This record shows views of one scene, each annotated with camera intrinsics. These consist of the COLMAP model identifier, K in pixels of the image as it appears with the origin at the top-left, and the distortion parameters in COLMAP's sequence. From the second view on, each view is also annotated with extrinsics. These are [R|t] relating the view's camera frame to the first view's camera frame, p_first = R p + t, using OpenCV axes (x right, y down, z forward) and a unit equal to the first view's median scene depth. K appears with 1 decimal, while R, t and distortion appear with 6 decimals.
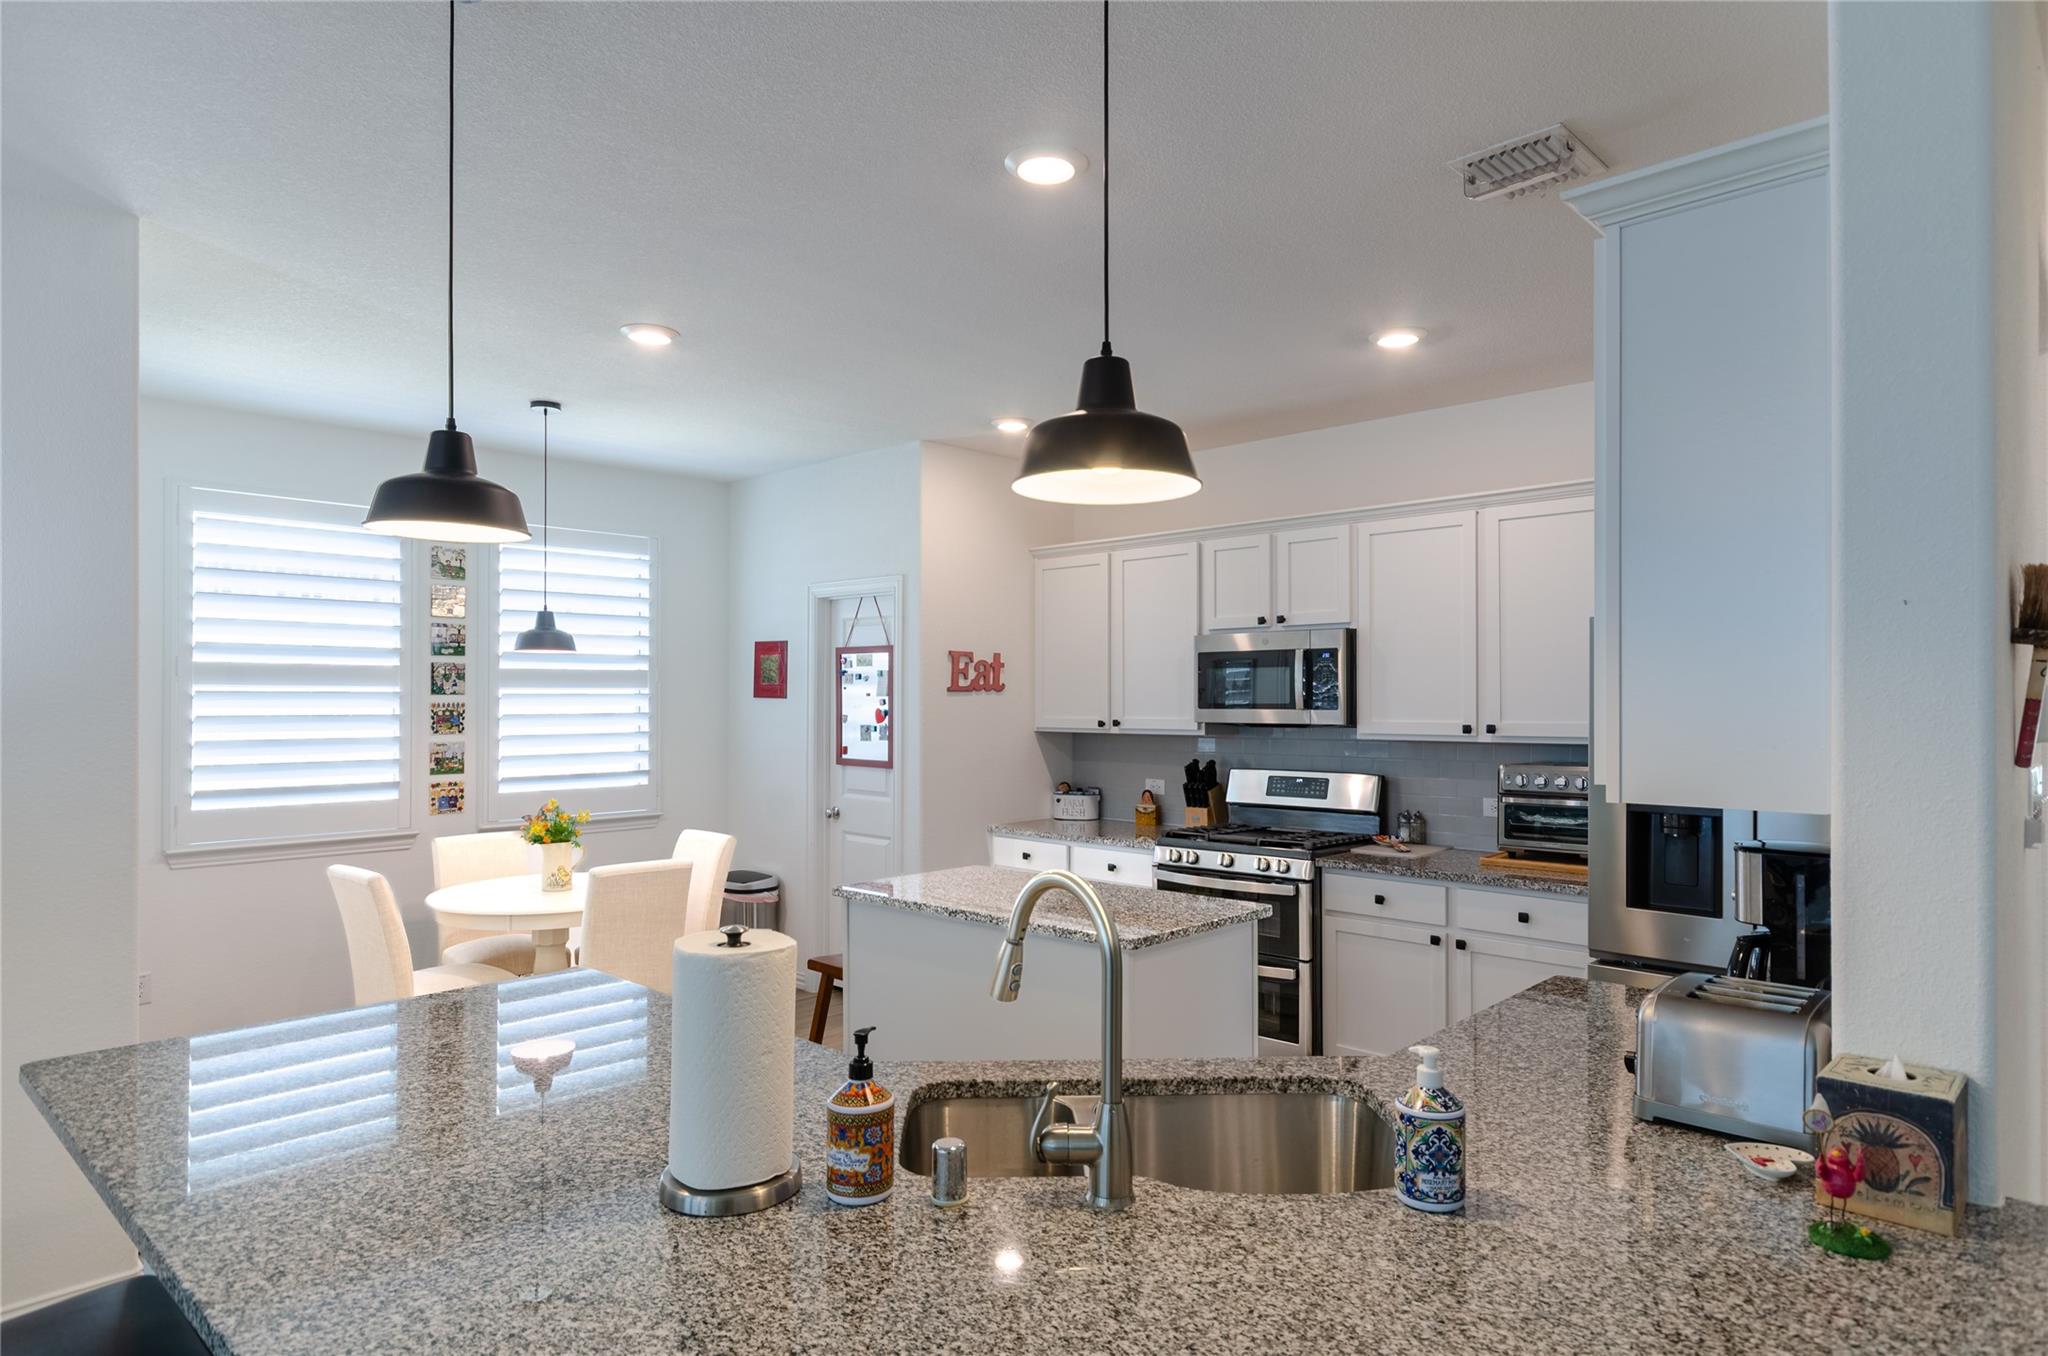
lens RADIAL K [[1210.7, 0, 1023.3], [0, 1210.7, 686.1], [0, 0, 1]] dist [-0.001499, -0.000062]
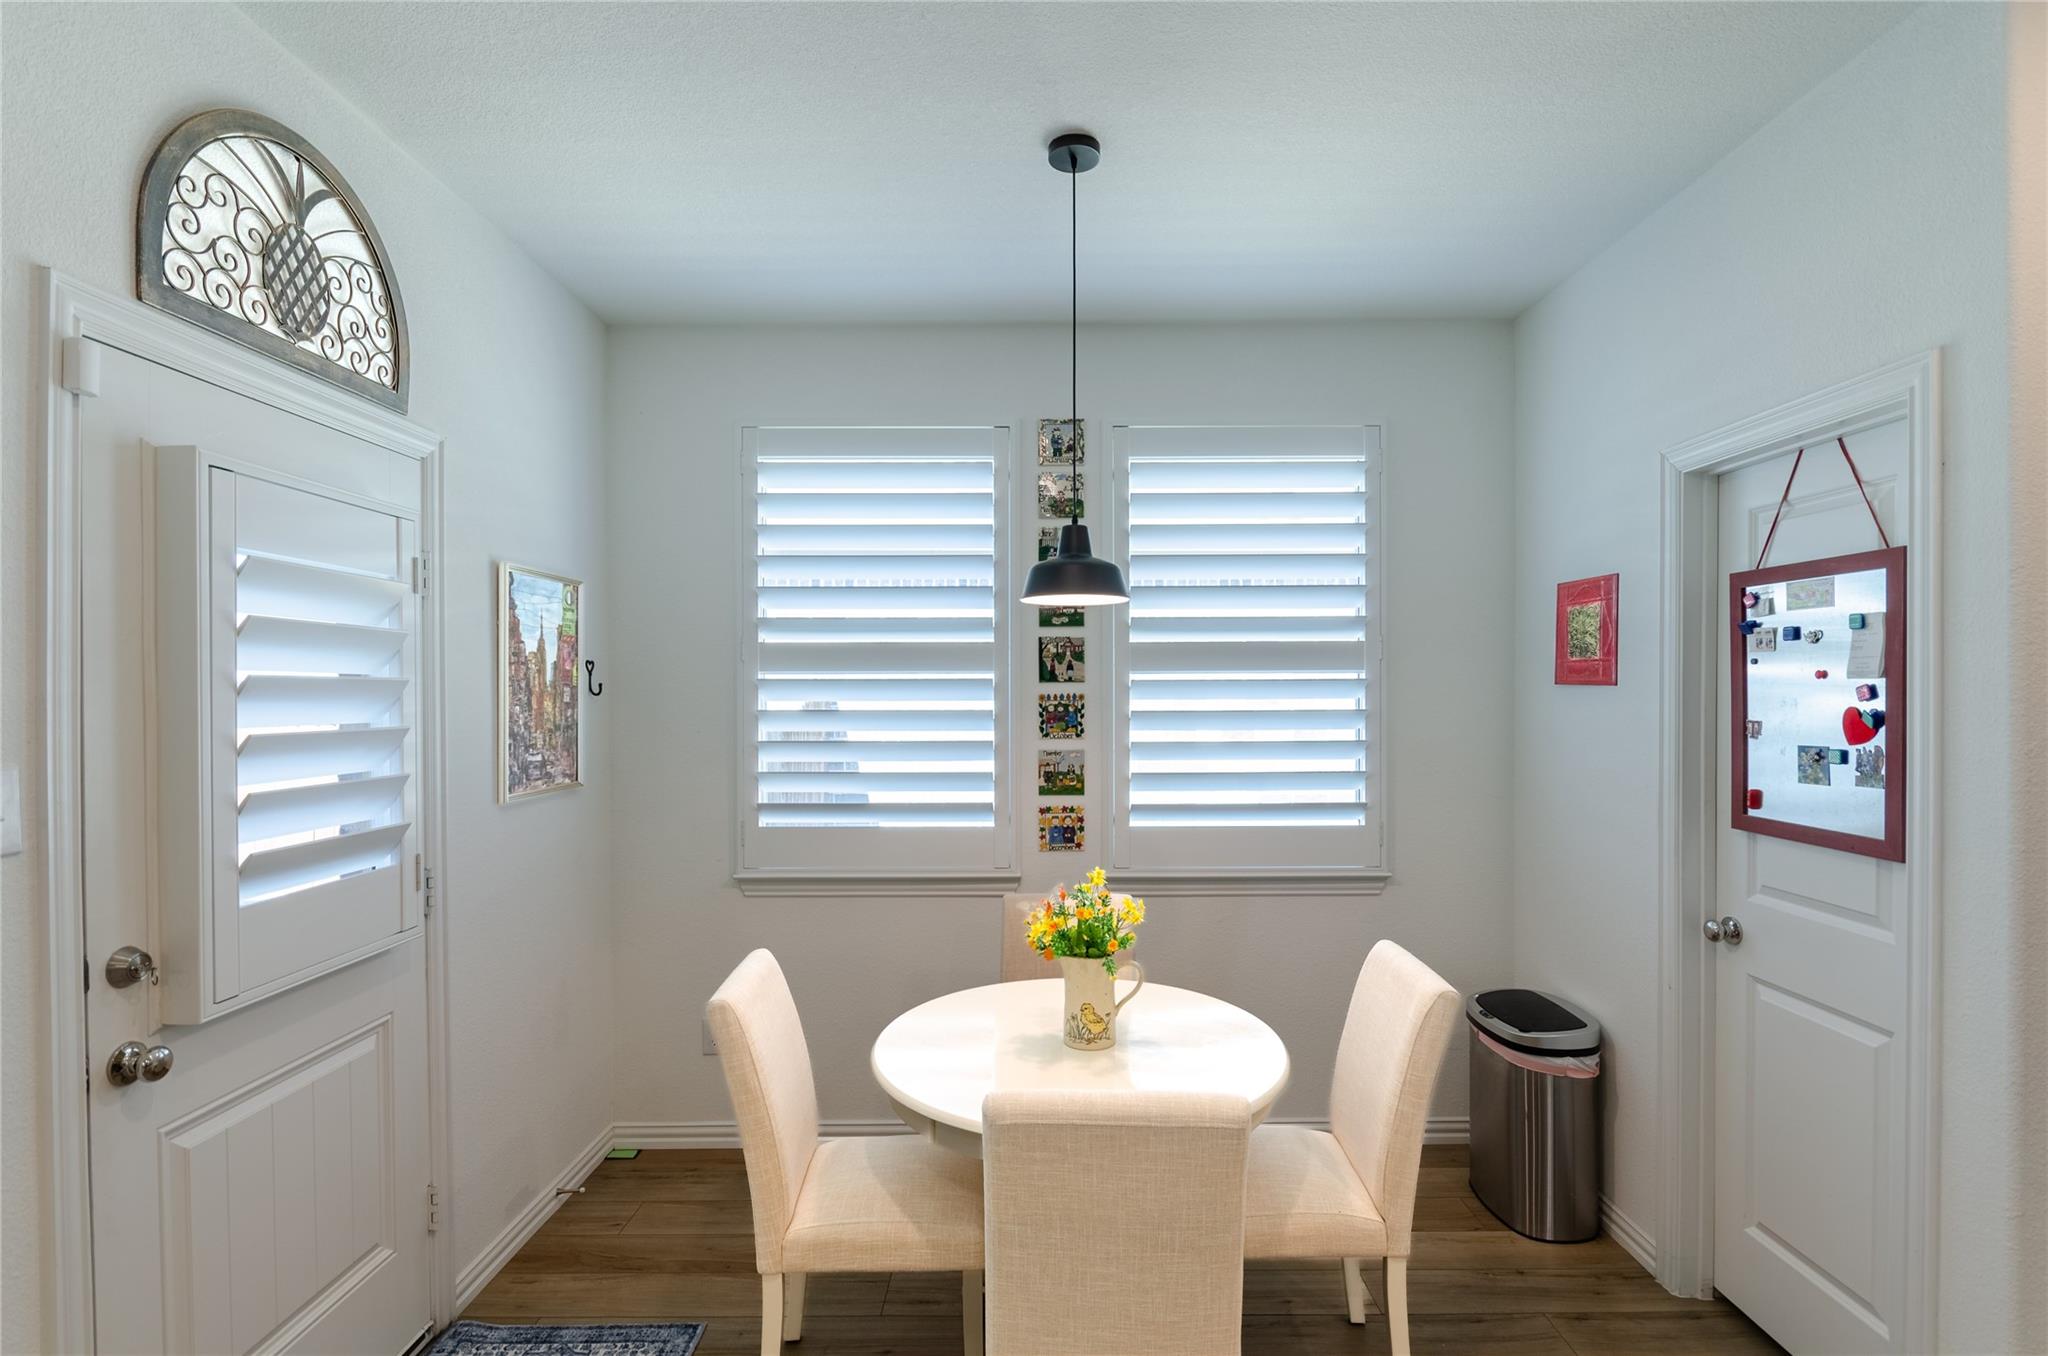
lens RADIAL K [[973.5, 0, 1029.6], [0, 973.5, 693.0], [0, 0, 1]] dist [-0.014466, -0.000278]
pose [[0.697910, -0.000622, -0.716186, -0.080628], [0.008118, 0.999942, 0.007043, 0.008857], [0.716140, -0.010730, 0.697874, 0.570723]]
